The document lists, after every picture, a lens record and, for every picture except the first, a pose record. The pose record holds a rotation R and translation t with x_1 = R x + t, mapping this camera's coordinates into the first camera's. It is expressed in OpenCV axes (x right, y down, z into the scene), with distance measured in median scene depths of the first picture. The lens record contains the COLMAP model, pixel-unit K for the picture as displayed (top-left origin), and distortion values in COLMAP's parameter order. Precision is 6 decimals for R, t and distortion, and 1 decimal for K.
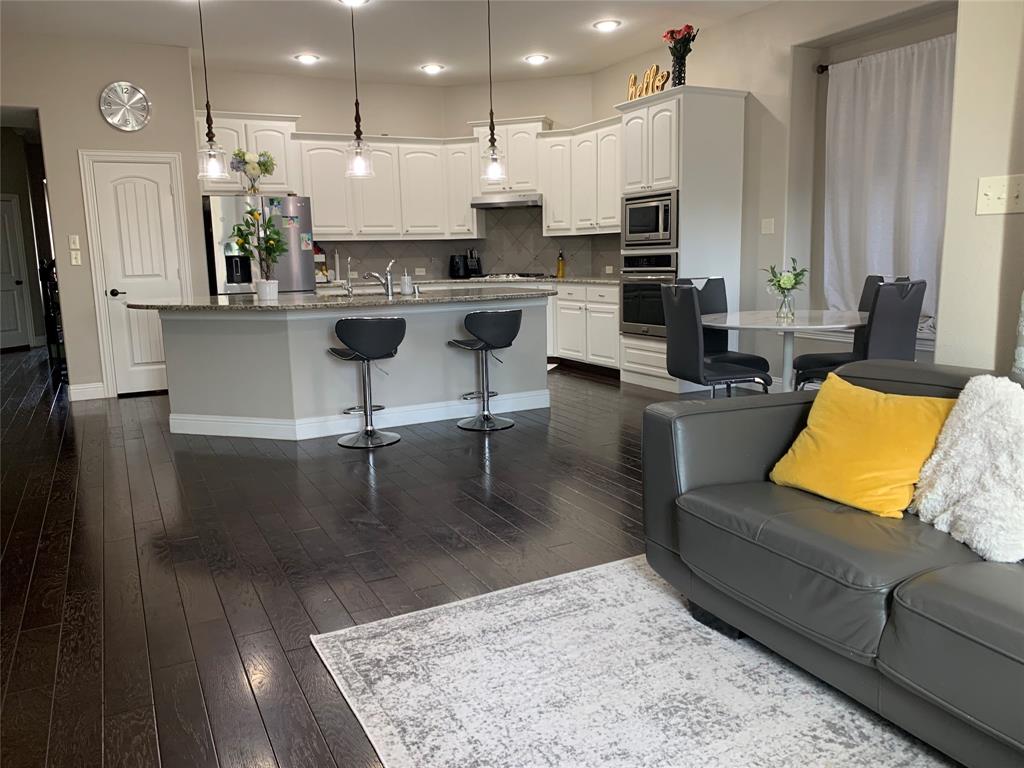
lens RADIAL K [[781.1, 0, 499.5], [0, 781.1, 385.0], [0, 0, 1]] dist [0.030392, -0.041674]
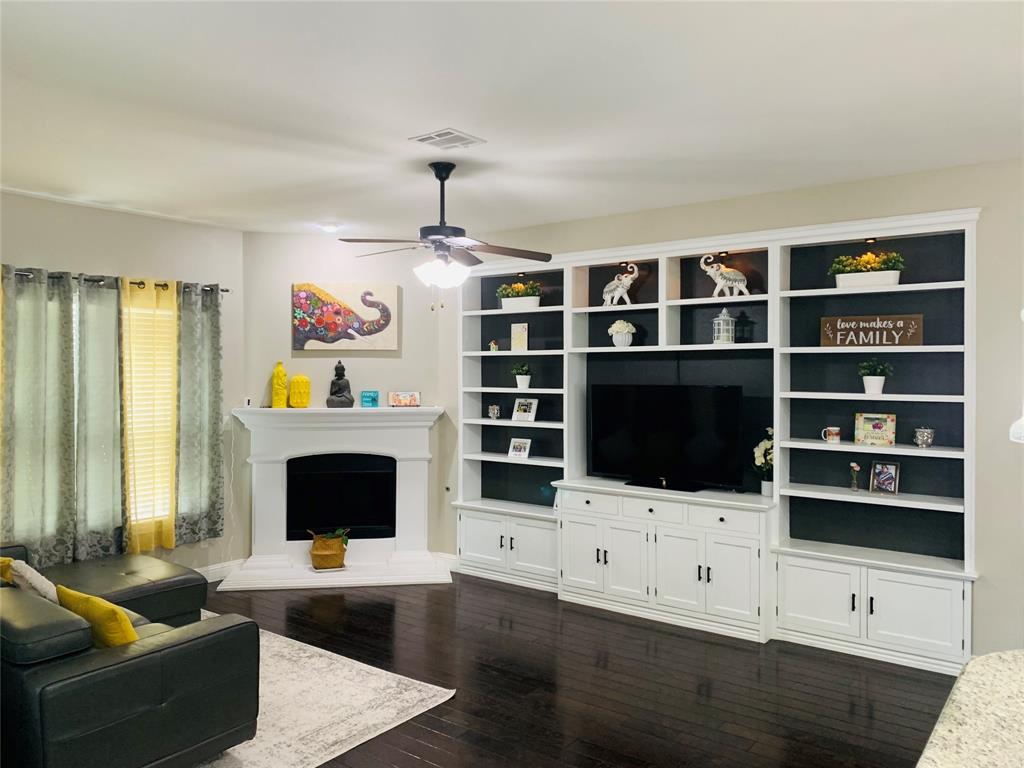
lens RADIAL K [[781.1, 0, 504.2], [0, 781.1, 376.2], [0, 0, 1]] dist [0.030392, -0.041674]
pose [[-0.893600, 0.019977, -0.448420, 0.158959], [-0.060862, 0.984391, 0.165139, -0.244939], [0.444720, 0.174860, -0.878435, 0.899320]]
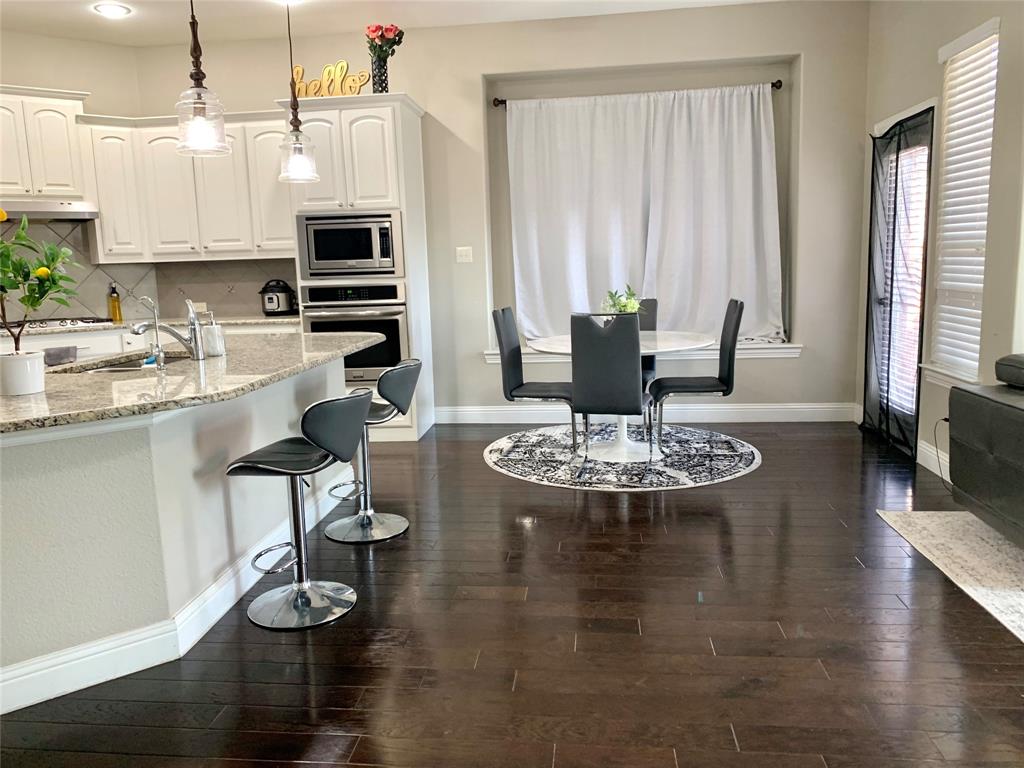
lens RADIAL K [[781.1, 0, 510.3], [0, 781.1, 383.6], [0, 0, 1]] dist [0.030392, -0.041674]
pose [[0.545495, -0.123719, 0.828932, -0.415571], [0.160164, 0.986205, 0.041794, -0.068889], [-0.822668, 0.109967, 0.557785, 0.395039]]
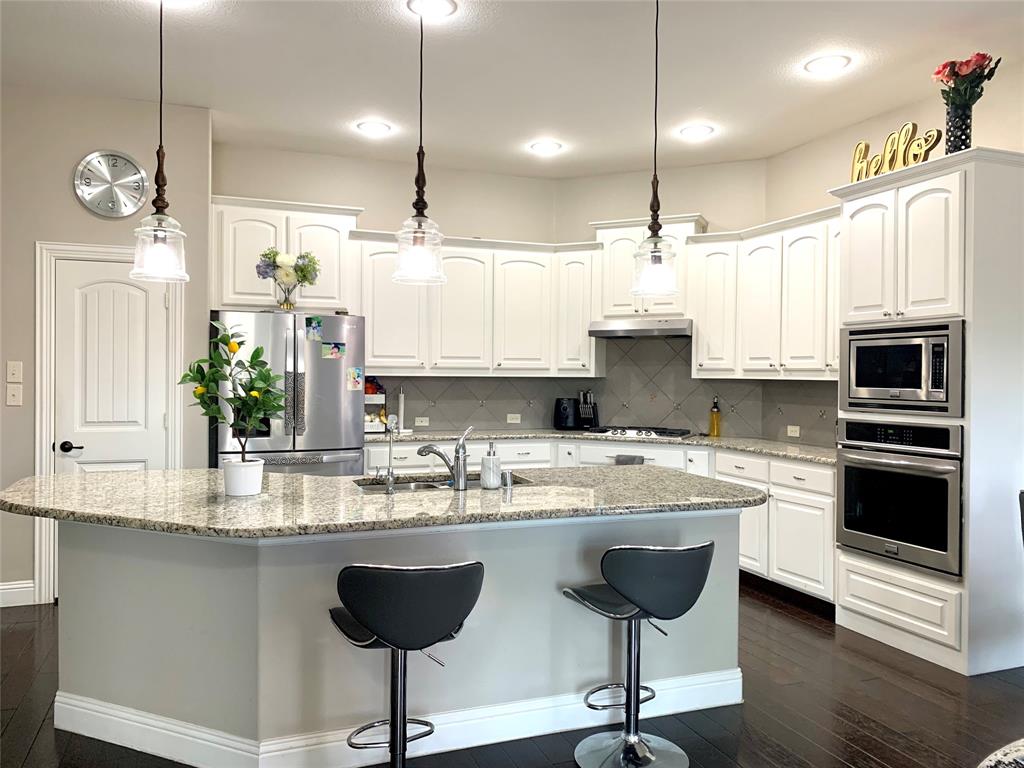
lens RADIAL K [[781.1, 0, 504.0], [0, 781.1, 381.8], [0, 0, 1]] dist [0.030392, -0.041674]
pose [[0.993422, 0.034169, -0.109295, -0.042891], [-0.050864, 0.986788, -0.153824, -0.087785], [0.102595, 0.158372, 0.982035, 0.364260]]
